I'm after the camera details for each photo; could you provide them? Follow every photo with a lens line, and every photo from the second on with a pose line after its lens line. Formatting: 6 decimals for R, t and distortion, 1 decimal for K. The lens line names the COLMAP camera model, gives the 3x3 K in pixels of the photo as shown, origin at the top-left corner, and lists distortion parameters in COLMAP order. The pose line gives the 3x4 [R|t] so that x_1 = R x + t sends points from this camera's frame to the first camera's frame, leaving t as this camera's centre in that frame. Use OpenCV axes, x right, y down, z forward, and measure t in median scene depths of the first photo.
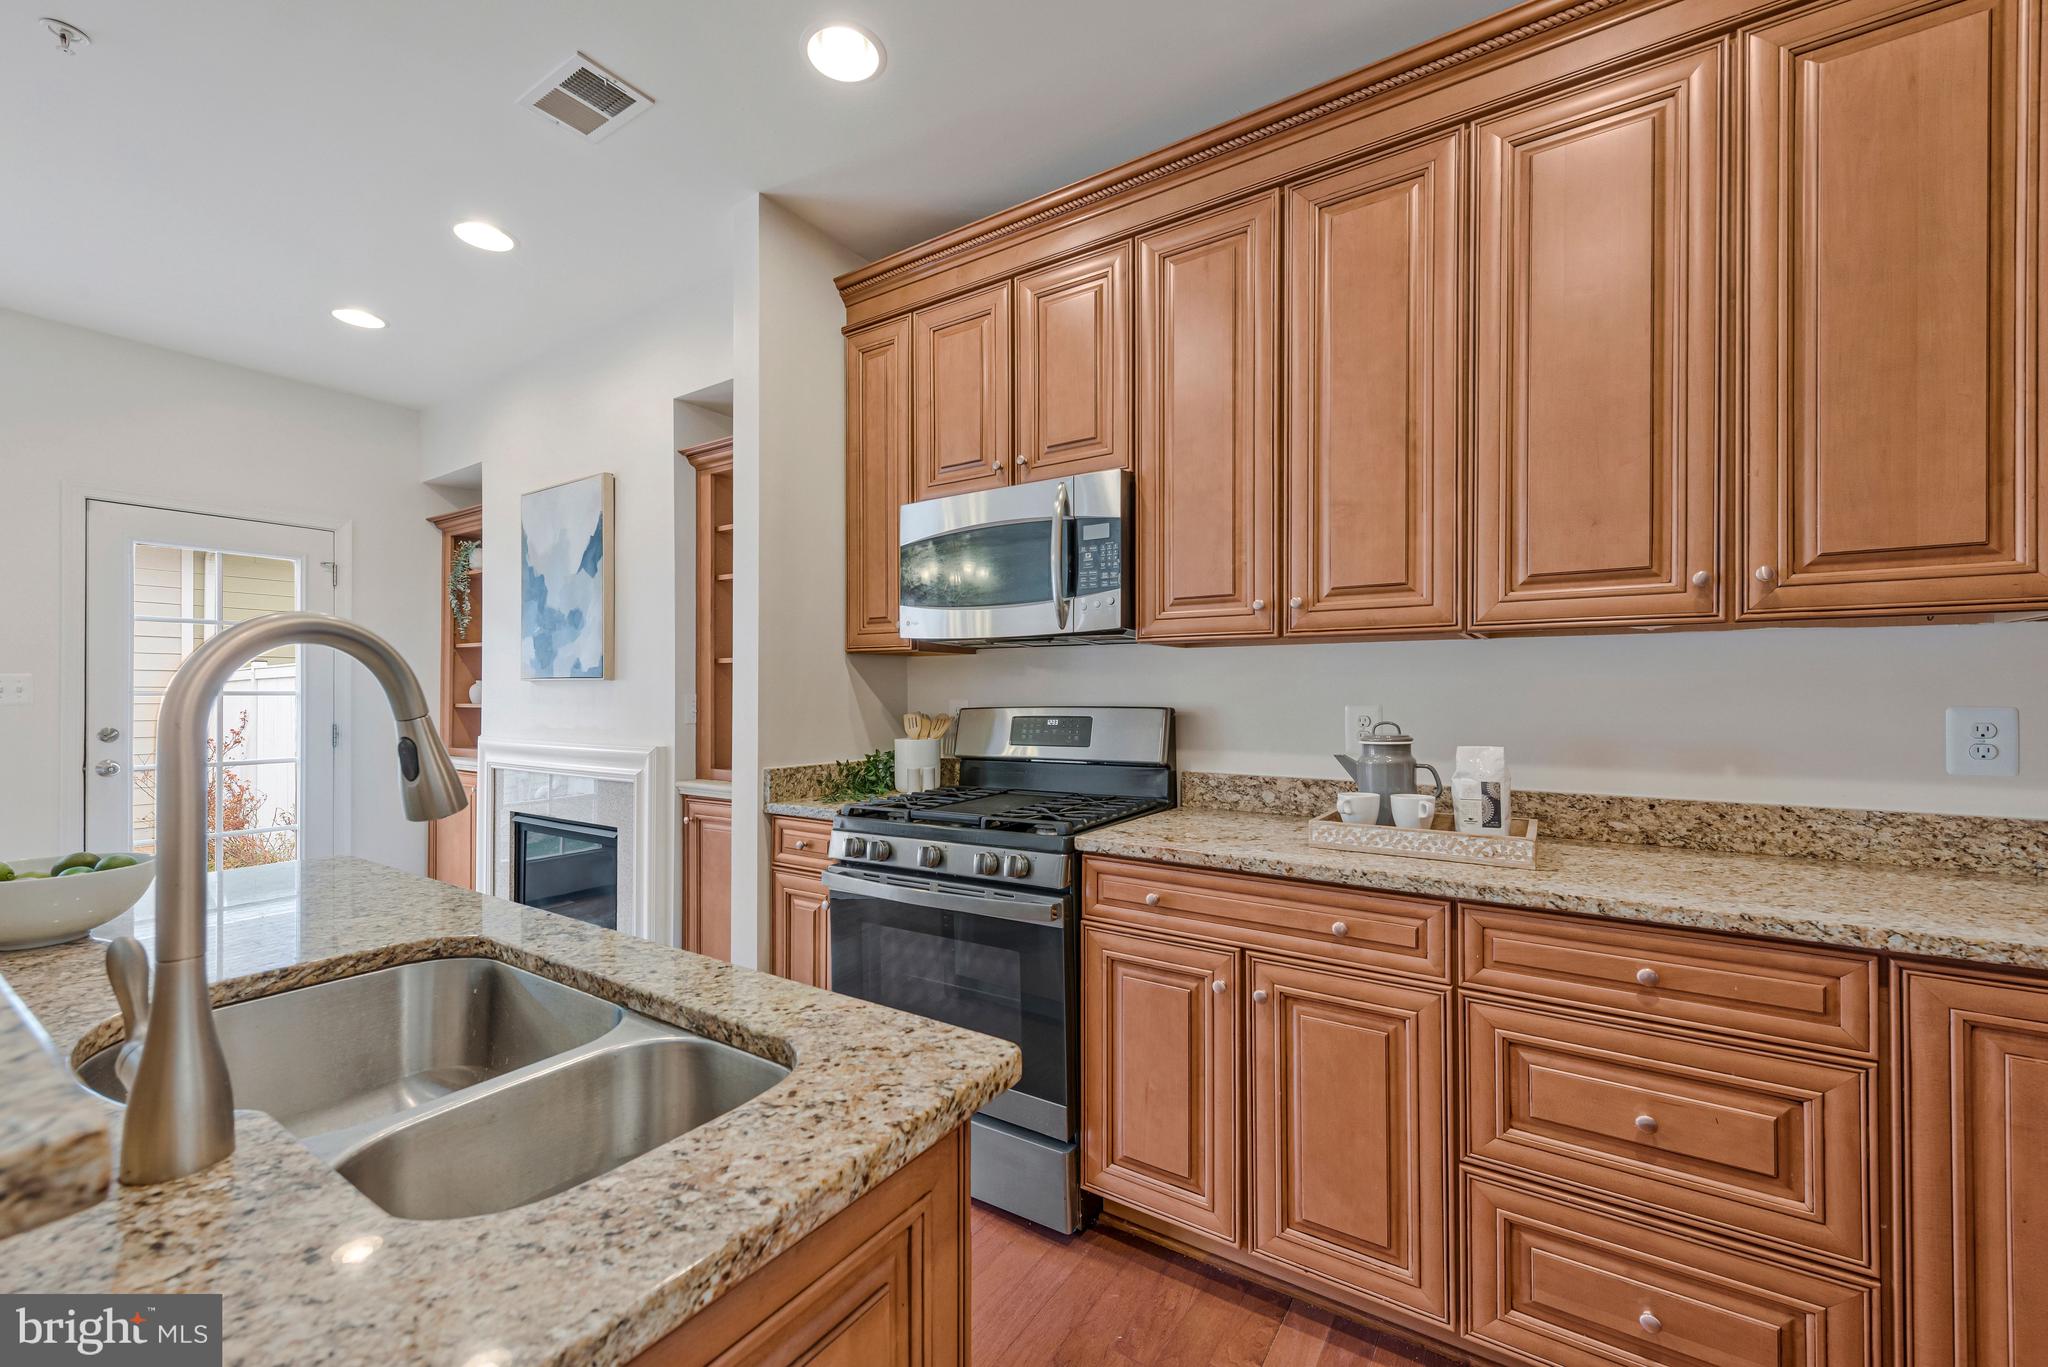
lens RADIAL K [[814.5, 0, 1026.9], [0, 814.5, 692.4], [0, 0, 1]] dist [0.005239, -0.002238]
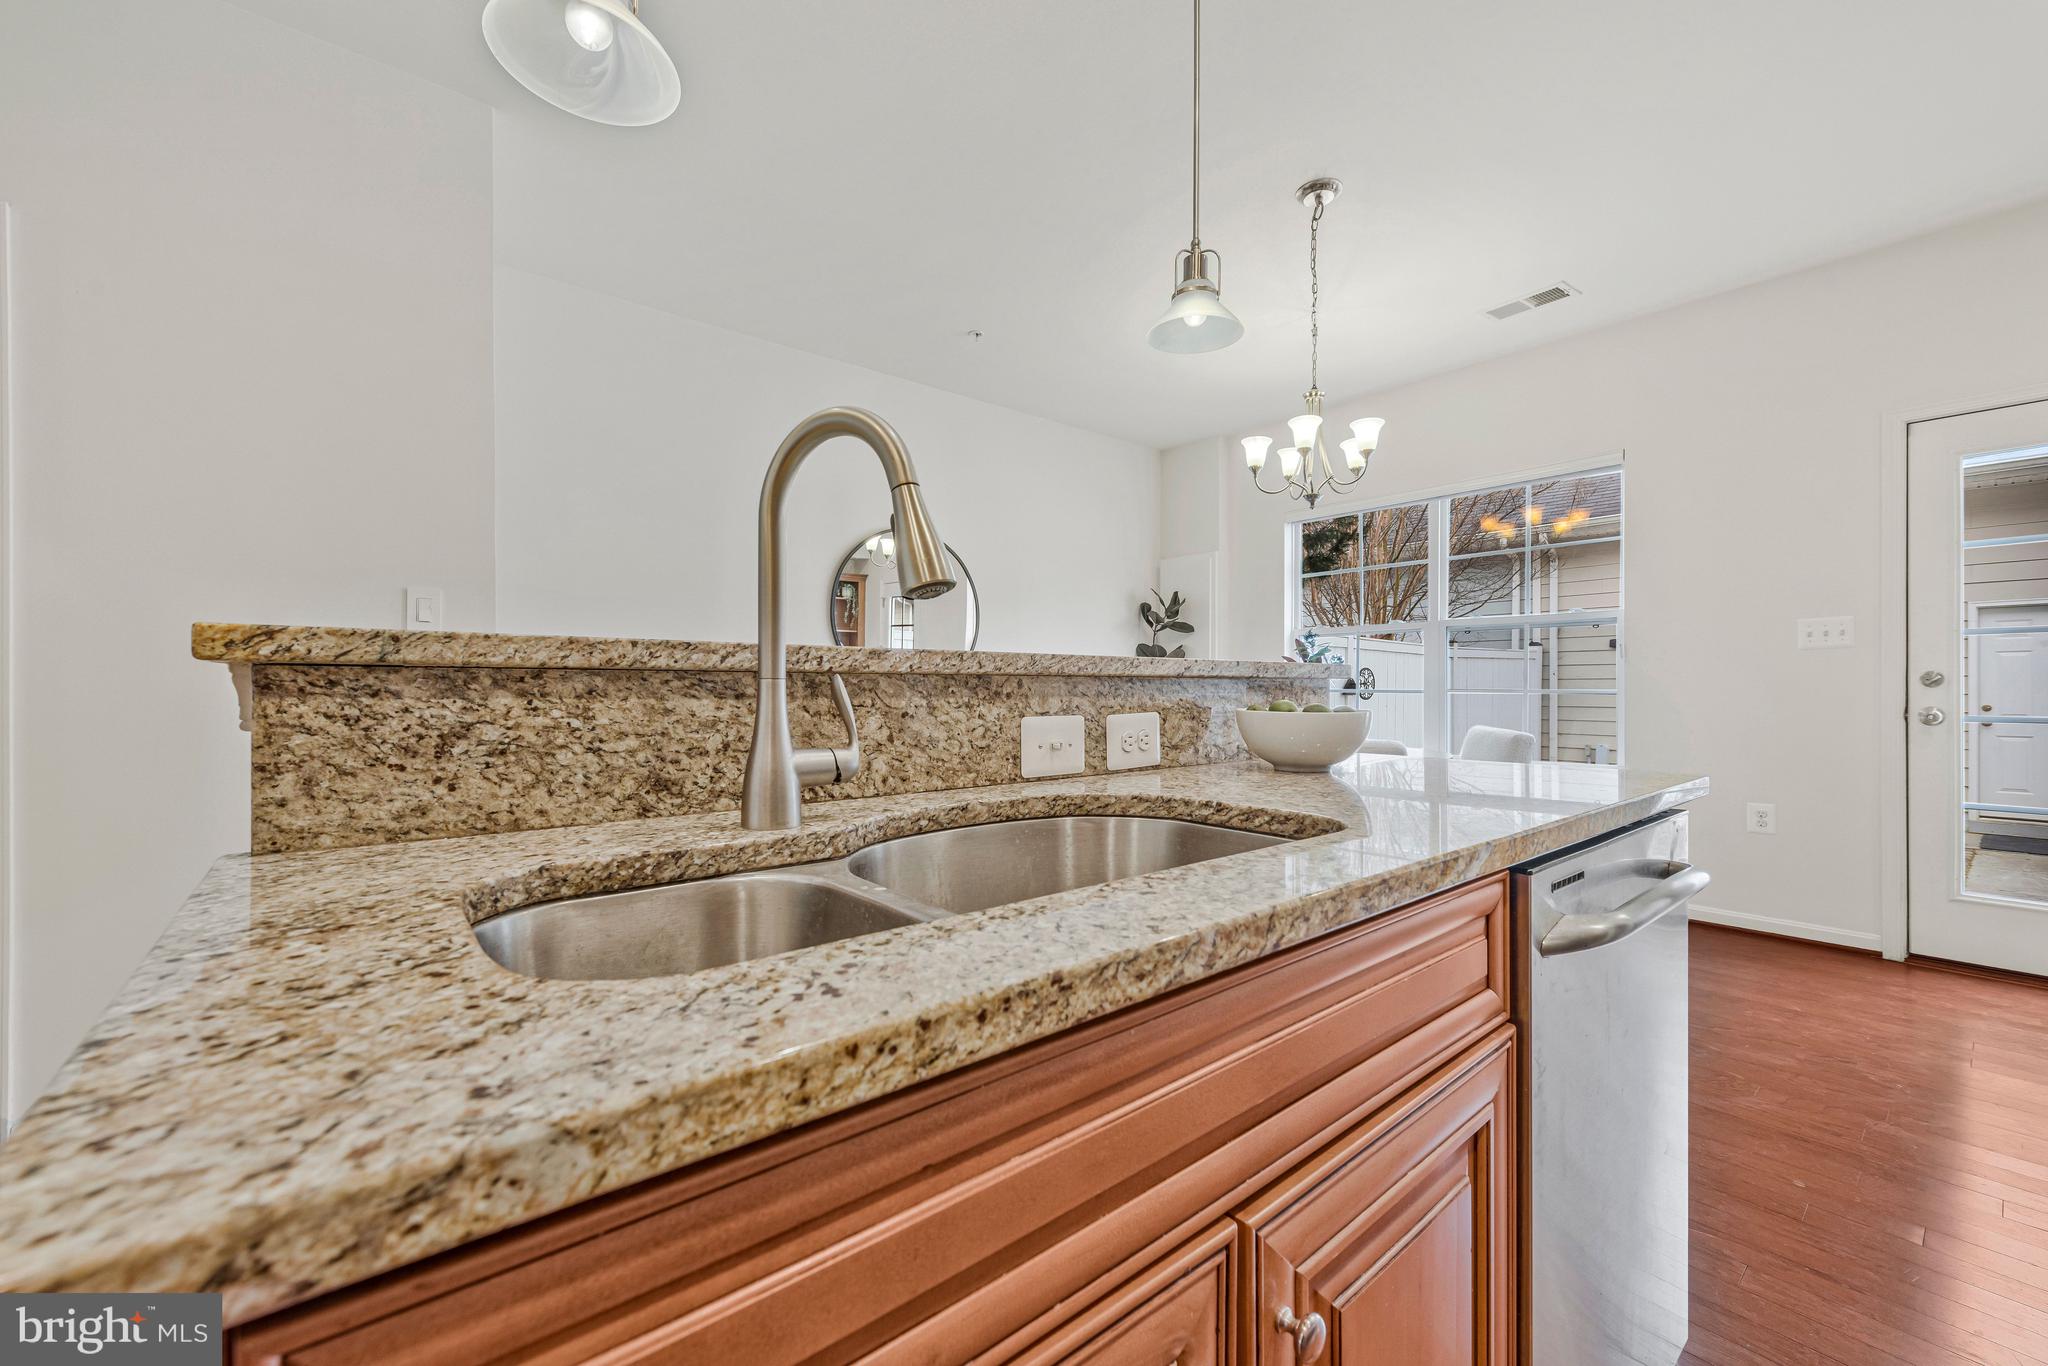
lens RADIAL K [[814.5, 0, 1025.7], [0, 814.5, 682.5], [0, 0, 1]] dist [0.005239, -0.002238]
pose [[-0.291919, -0.003395, -0.956437, 0.119654], [0.002530, 0.999987, -0.004322, 0.245609], [0.956440, -0.003682, -0.291906, 1.323370]]
